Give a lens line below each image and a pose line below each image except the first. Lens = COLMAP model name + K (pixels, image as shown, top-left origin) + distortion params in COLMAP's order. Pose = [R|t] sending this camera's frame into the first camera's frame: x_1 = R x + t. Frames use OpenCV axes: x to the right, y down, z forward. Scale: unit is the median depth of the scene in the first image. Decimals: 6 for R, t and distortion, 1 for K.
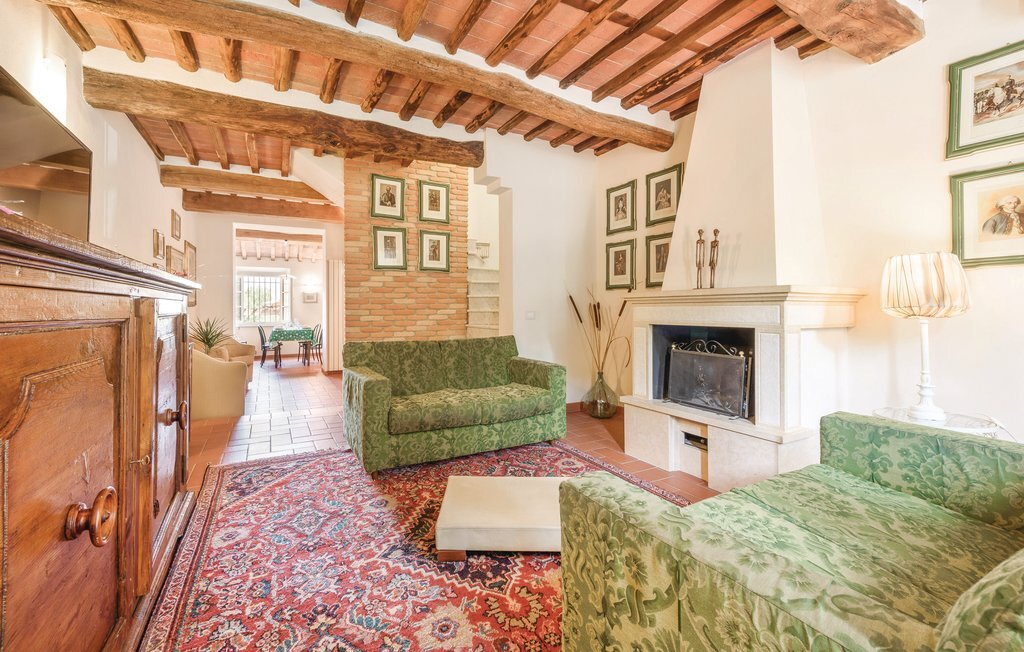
lens RADIAL K [[431.4, 0, 479.7], [0, 431.4, 304.5], [0, 0, 1]] dist [0.000446, -0.000787]
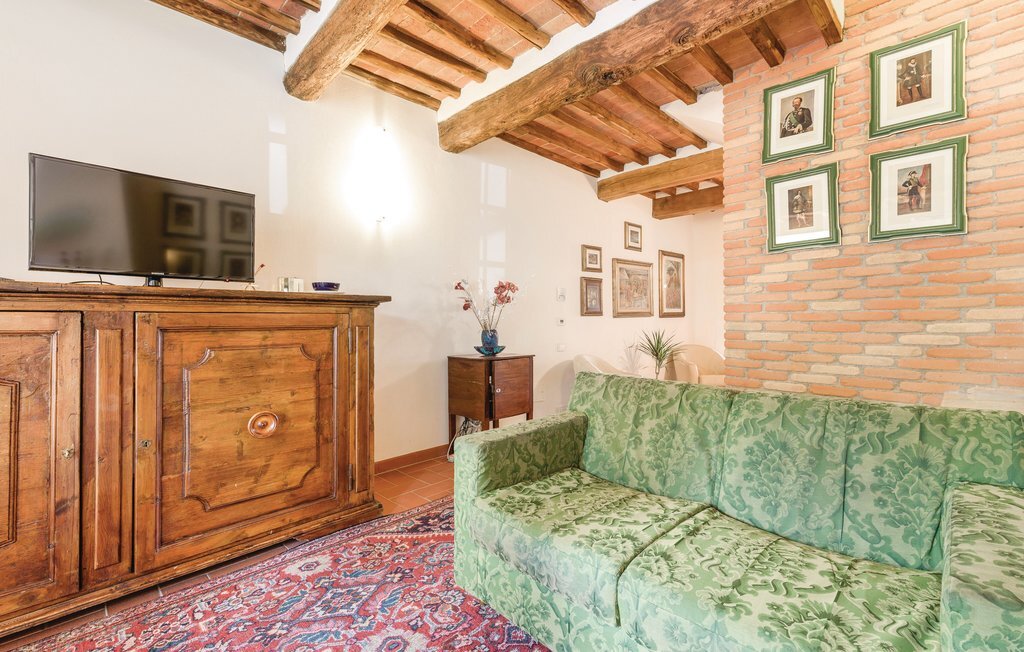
lens RADIAL K [[439.2, 0, 513.4], [0, 439.2, 316.4], [0, 0, 1]] dist [0.007287, -0.000303]
pose [[0.328754, -0.008656, -0.944376, 0.198119], [0.011238, 0.999923, -0.005253, 0.003729], [0.944349, -0.008887, 0.328826, 0.469698]]
